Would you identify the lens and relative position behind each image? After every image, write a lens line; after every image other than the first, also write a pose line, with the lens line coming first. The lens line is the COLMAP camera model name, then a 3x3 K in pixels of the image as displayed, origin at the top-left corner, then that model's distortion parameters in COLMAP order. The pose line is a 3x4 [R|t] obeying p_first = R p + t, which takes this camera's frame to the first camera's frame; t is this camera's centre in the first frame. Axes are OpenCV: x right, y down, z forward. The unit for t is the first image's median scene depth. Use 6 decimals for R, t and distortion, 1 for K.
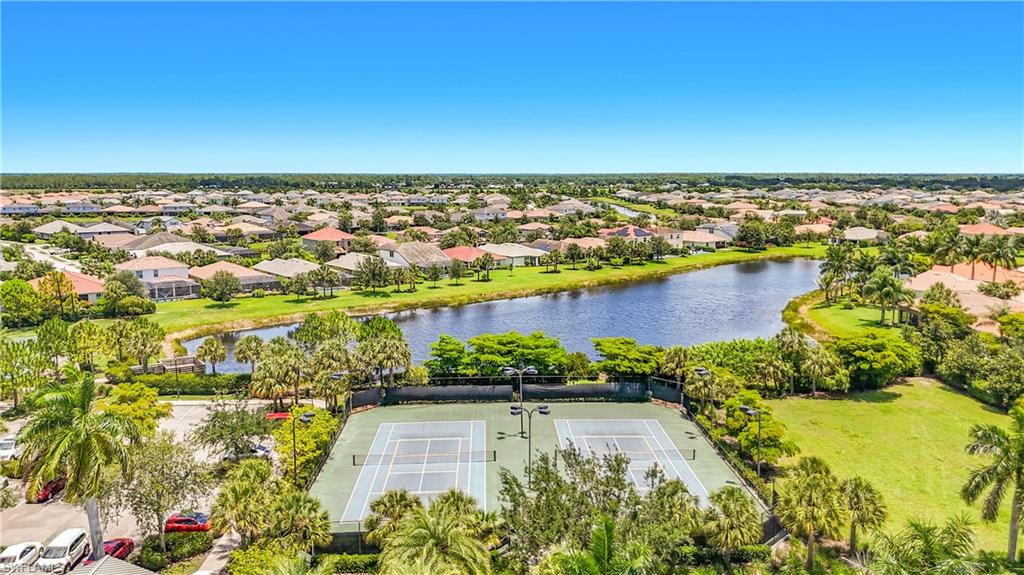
lens RADIAL K [[765.5, 0, 512.0], [0, 765.5, 287.5], [0, 0, 1]] dist [0.069565, -0.079538]
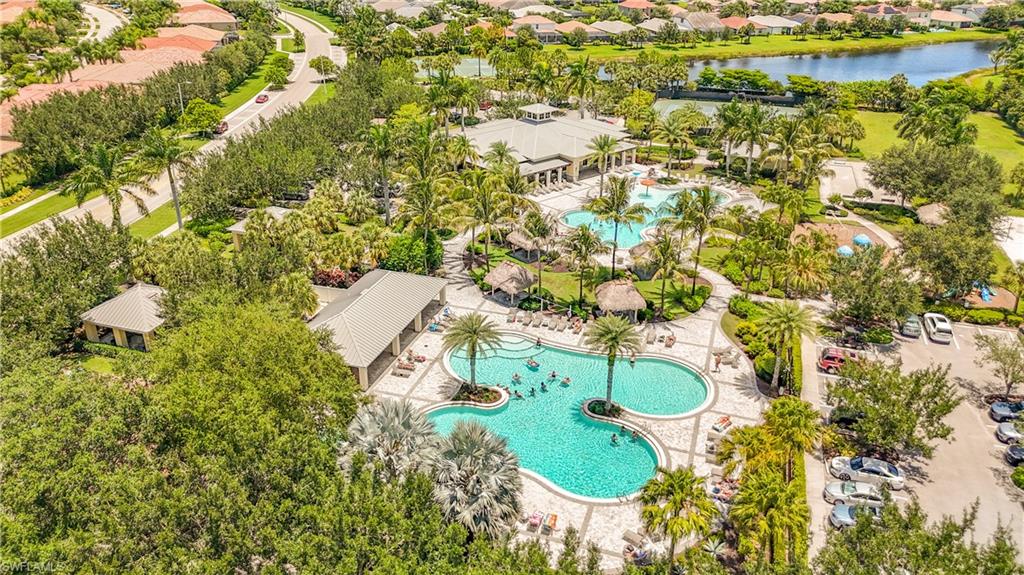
lens RADIAL K [[765.5, 0, 512.0], [0, 765.5, 287.5], [0, 0, 1]] dist [0.069565, -0.079538]
pose [[0.937554, 0.157897, -0.309939, 0.075893], [-0.061704, 0.952400, 0.298542, 0.021228], [0.342324, -0.260774, 0.902669, -0.579034]]
